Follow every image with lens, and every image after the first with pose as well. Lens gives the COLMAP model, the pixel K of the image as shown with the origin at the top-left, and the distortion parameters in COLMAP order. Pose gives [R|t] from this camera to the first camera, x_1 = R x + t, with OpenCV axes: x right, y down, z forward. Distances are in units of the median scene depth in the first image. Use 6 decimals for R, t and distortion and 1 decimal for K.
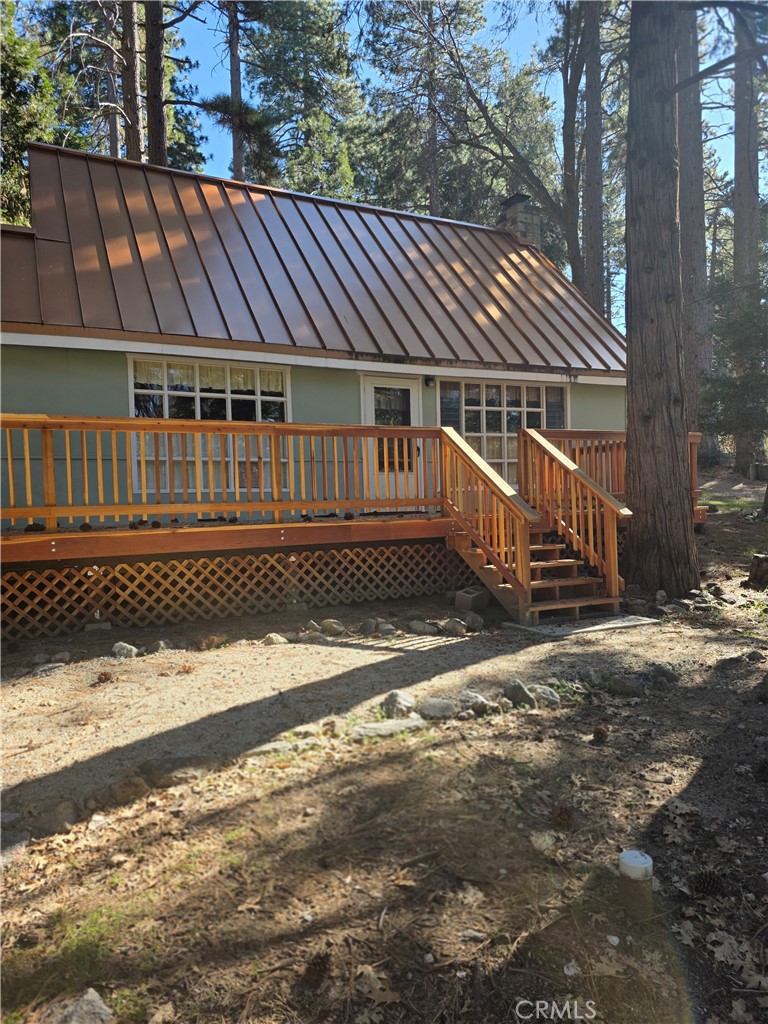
lens RADIAL K [[694.9, 0, 387.6], [0, 694.9, 512.3], [0, 0, 1]] dist [0.077559, -0.075020]
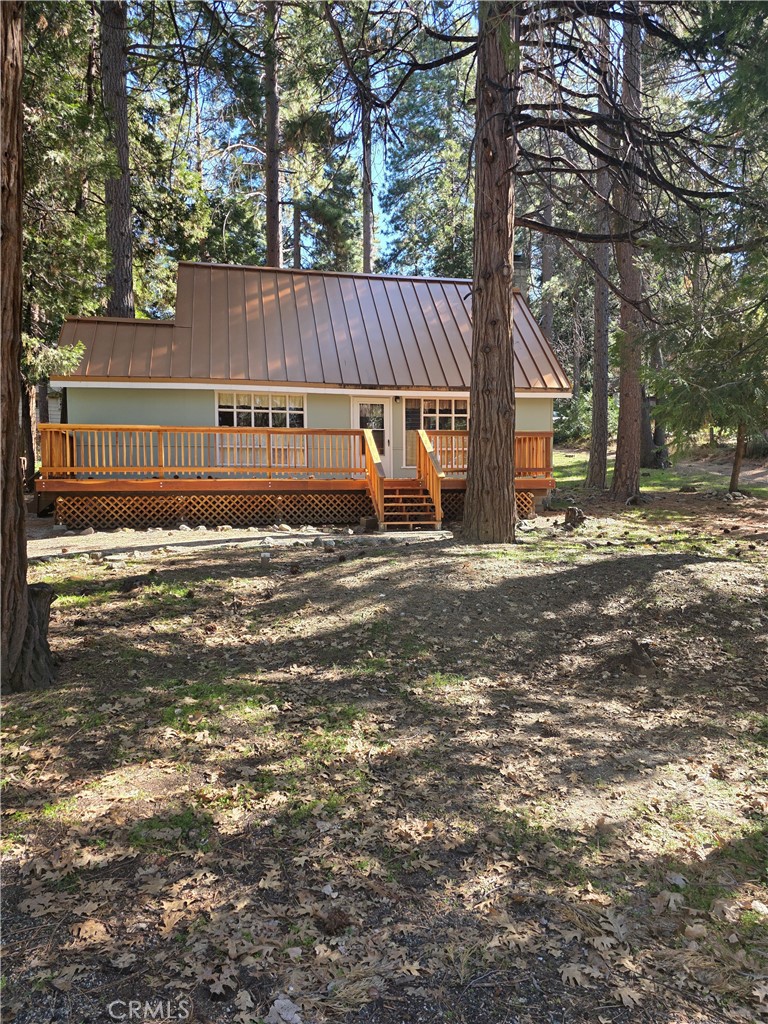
lens RADIAL K [[694.9, 0, 382.3], [0, 694.9, 511.8], [0, 0, 1]] dist [0.077559, -0.075020]
pose [[0.968188, 0.025355, -0.248937, 0.616129], [-0.023855, 0.999675, 0.009042, 0.080168], [0.249085, -0.002816, 0.968477, -0.790835]]
